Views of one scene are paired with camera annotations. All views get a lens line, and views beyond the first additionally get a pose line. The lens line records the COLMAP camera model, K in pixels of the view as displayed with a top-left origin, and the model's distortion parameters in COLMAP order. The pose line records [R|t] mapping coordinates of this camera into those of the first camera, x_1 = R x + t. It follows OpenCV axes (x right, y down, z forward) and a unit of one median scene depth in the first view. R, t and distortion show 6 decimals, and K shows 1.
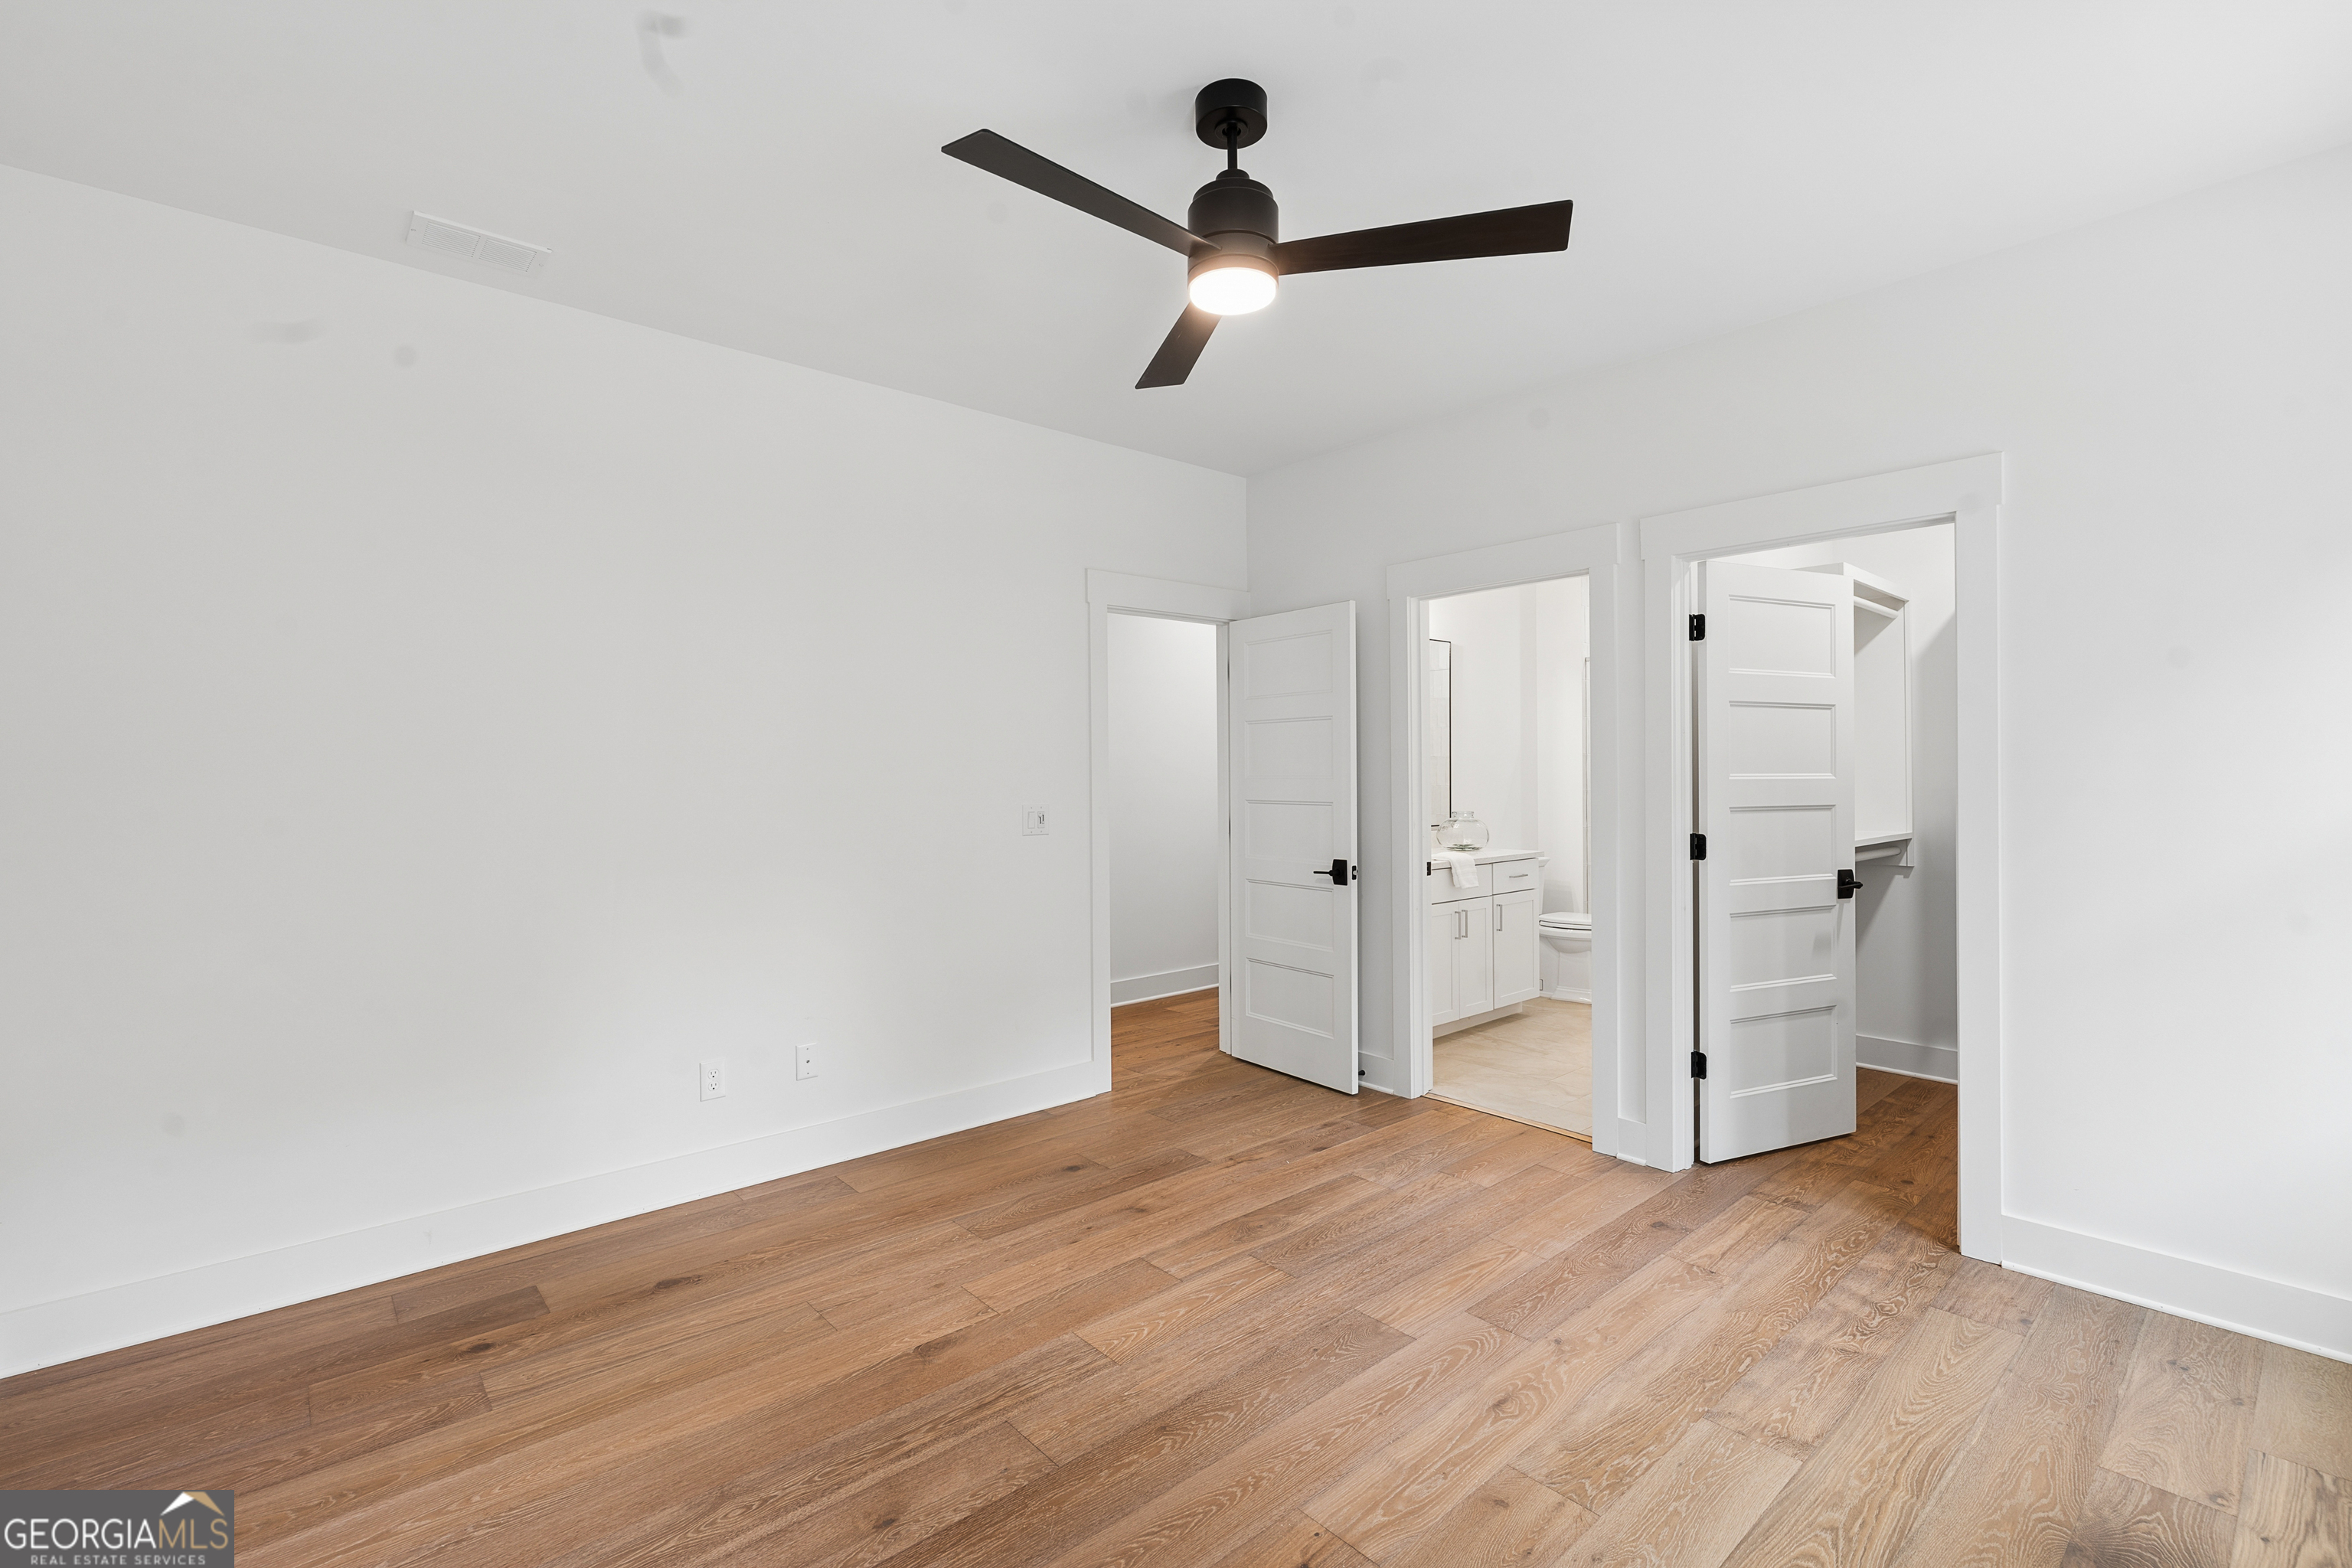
lens RADIAL K [[1053.3, 0, 1171.2], [0, 1053.3, 791.2], [0, 0, 1]] dist [-0.002869, -0.000431]
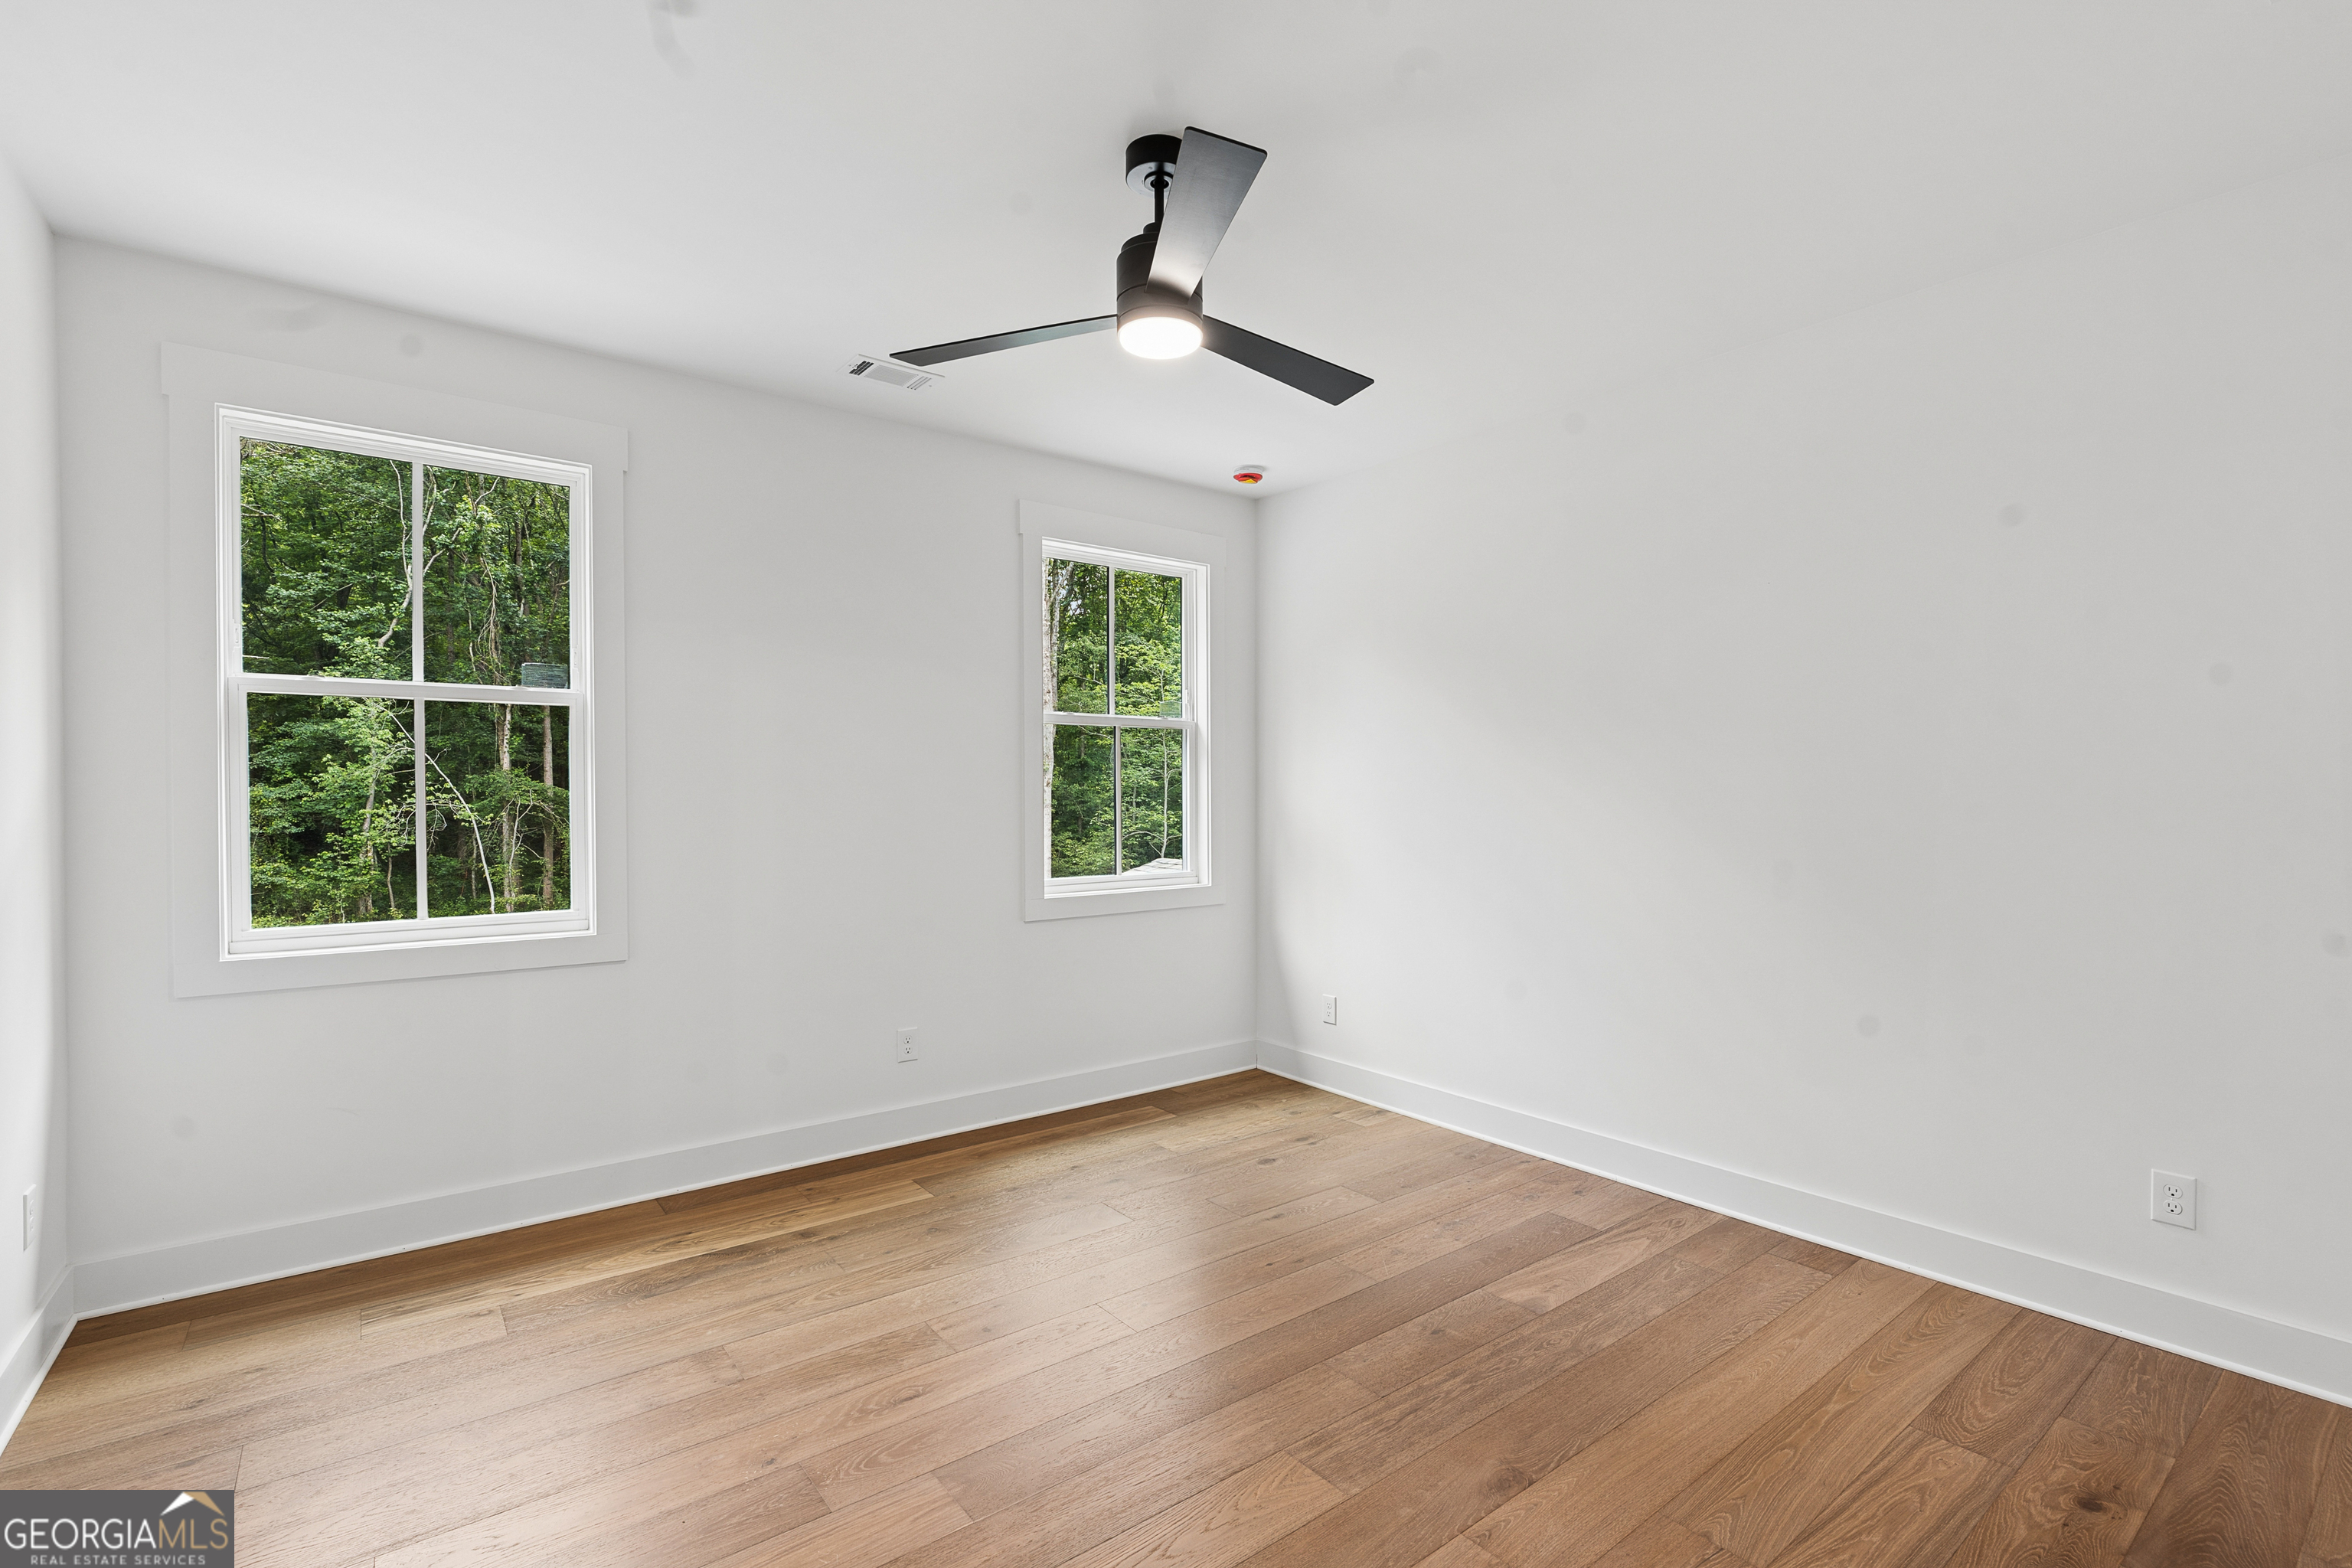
lens RADIAL K [[1053.3, 0, 1171.2], [0, 1053.3, 791.2], [0, 0, 1]] dist [-0.002869, -0.000431]
pose [[-0.997598, 0.006222, 0.068987, -0.019608], [0.006787, 0.999945, 0.007945, -0.026487], [-0.068934, 0.008394, -0.997586, 2.005850]]
